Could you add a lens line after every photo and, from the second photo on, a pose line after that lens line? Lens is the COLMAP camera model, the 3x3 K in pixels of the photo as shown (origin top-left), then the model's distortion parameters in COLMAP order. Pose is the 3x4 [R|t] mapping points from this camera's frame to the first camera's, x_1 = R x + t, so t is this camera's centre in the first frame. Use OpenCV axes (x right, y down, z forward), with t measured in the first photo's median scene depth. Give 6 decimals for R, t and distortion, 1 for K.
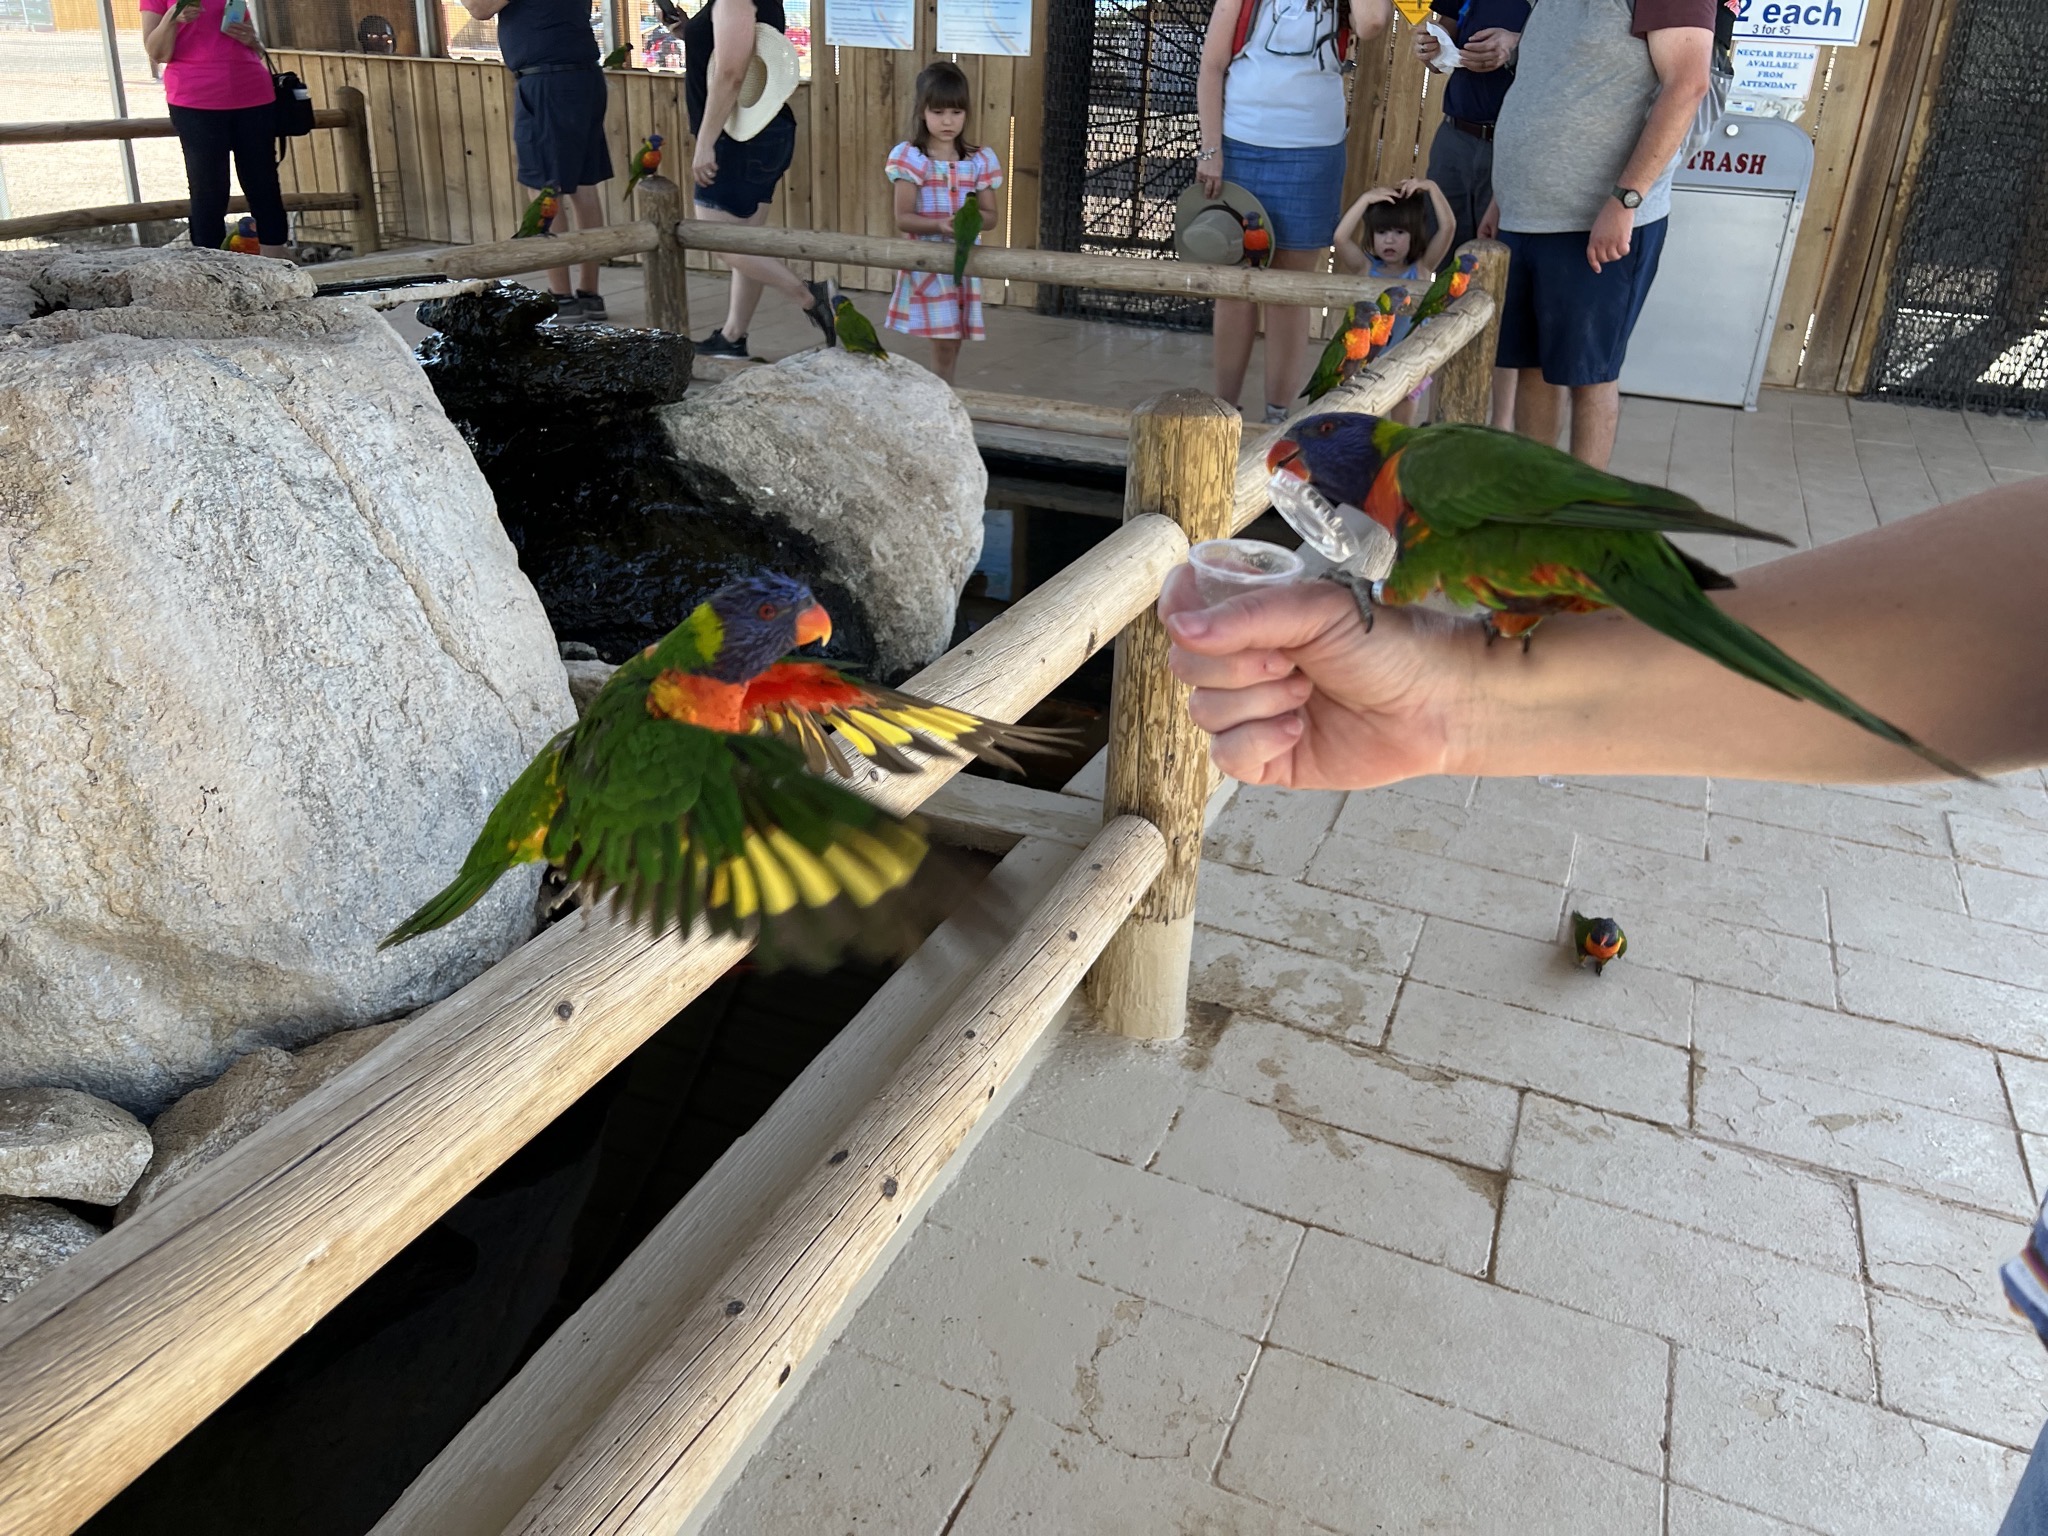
lens RADIAL K [[1520.9, 0, 1024.0], [0, 1520.9, 768.0], [0, 0, 1]] dist [0.035051, -0.024330]
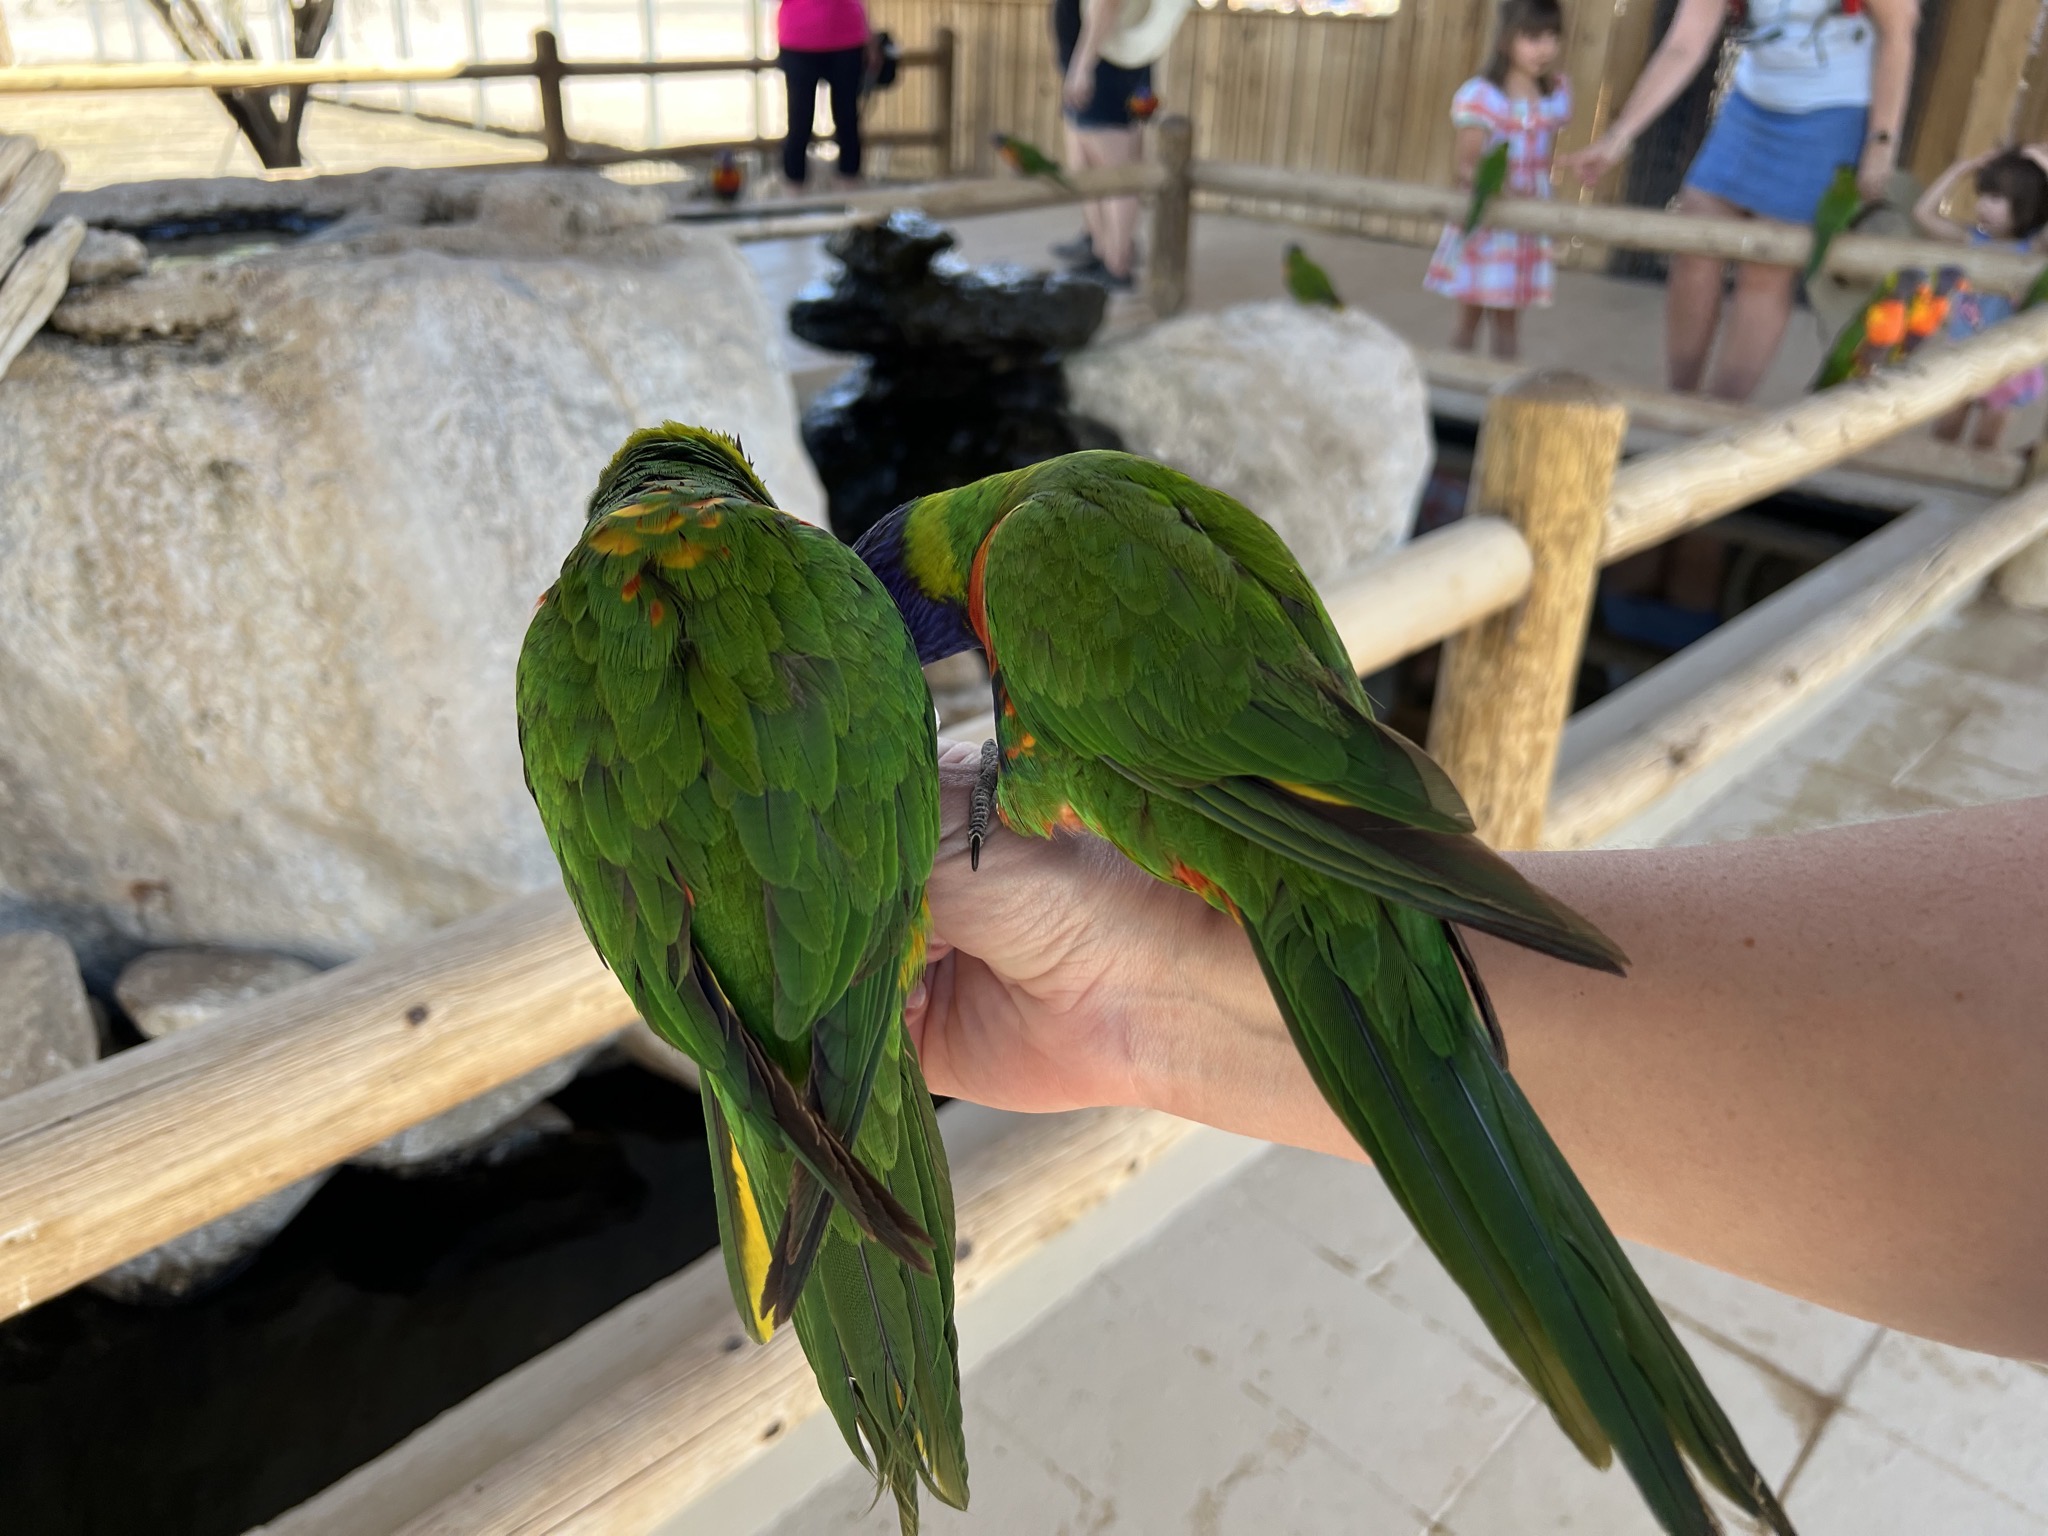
lens RADIAL K [[1552.3, 0, 1023.0], [0, 1552.3, 795.9], [0, 0, 1]] dist [0.009604, -0.011193]
pose [[0.932809, 0.155336, -0.325174, 0.174973], [-0.141840, 0.987756, 0.064963, -0.044788], [0.331283, -0.014476, 0.943420, 0.141078]]
